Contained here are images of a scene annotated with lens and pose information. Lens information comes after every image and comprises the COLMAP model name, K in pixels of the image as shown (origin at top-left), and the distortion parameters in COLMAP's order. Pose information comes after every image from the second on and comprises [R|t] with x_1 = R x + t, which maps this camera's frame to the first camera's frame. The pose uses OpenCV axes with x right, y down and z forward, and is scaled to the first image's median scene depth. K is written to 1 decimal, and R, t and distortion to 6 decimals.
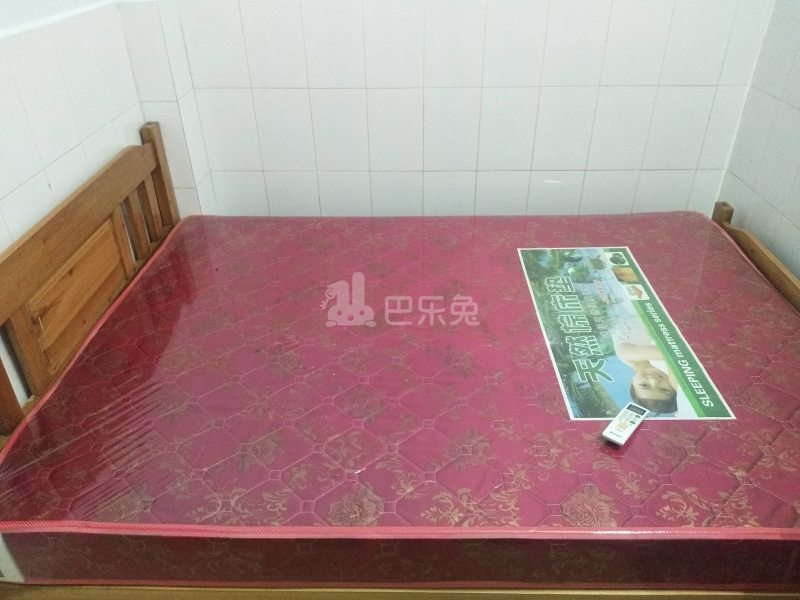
lens RADIAL K [[609.3, 0, 400.0], [0, 609.3, 300.0], [0, 0, 1]] dist [0.096679, -0.149511]
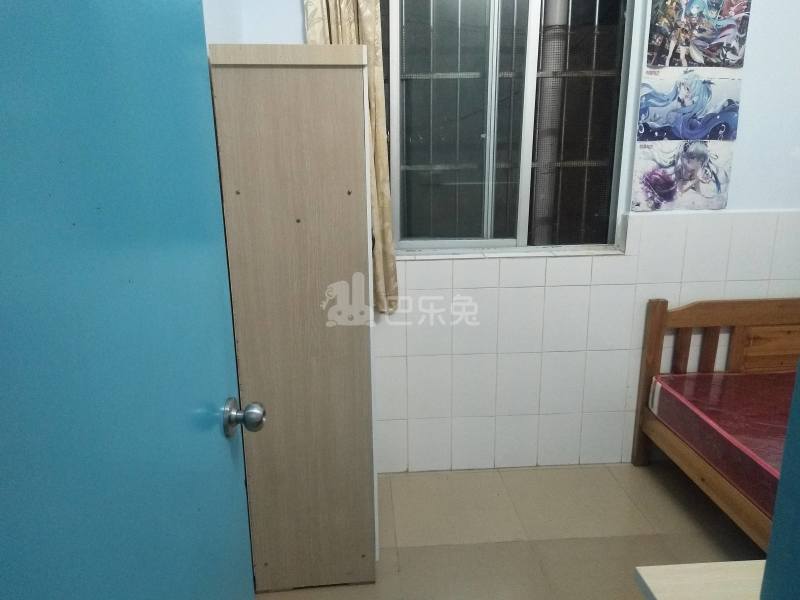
lens RADIAL K [[609.3, 0, 400.0], [0, 609.3, 300.0], [0, 0, 1]] dist [0.096679, -0.149511]
pose [[0.097158, 0.260241, -0.960643, 0.904468], [-0.529070, 0.831042, 0.171622, 0.142712], [0.842998, 0.491573, 0.218428, -0.326086]]
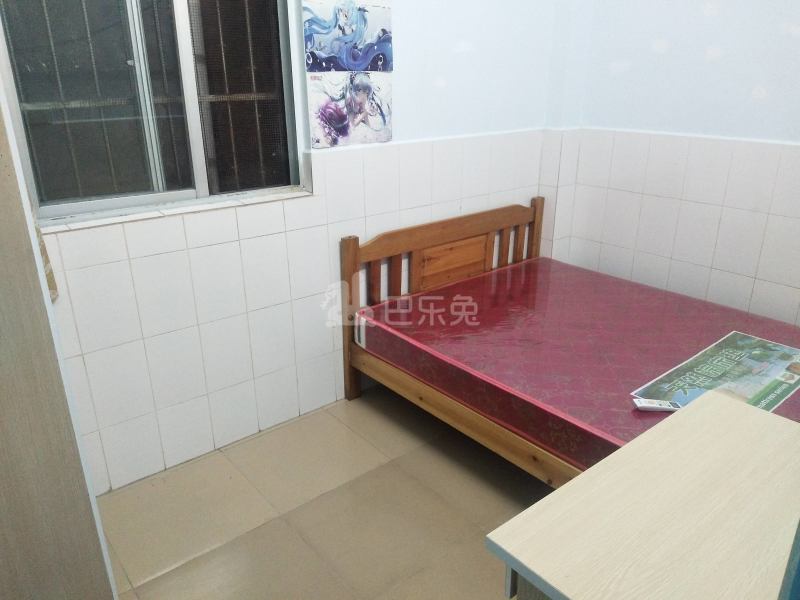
lens RADIAL K [[609.3, 0, 400.0], [0, 609.3, 300.0], [0, 0, 1]] dist [0.096679, -0.149511]
pose [[0.654351, 0.278553, -0.703016, 0.693791], [-0.411004, 0.911381, -0.021440, 0.188775], [0.634744, 0.302972, 0.710850, -0.404405]]
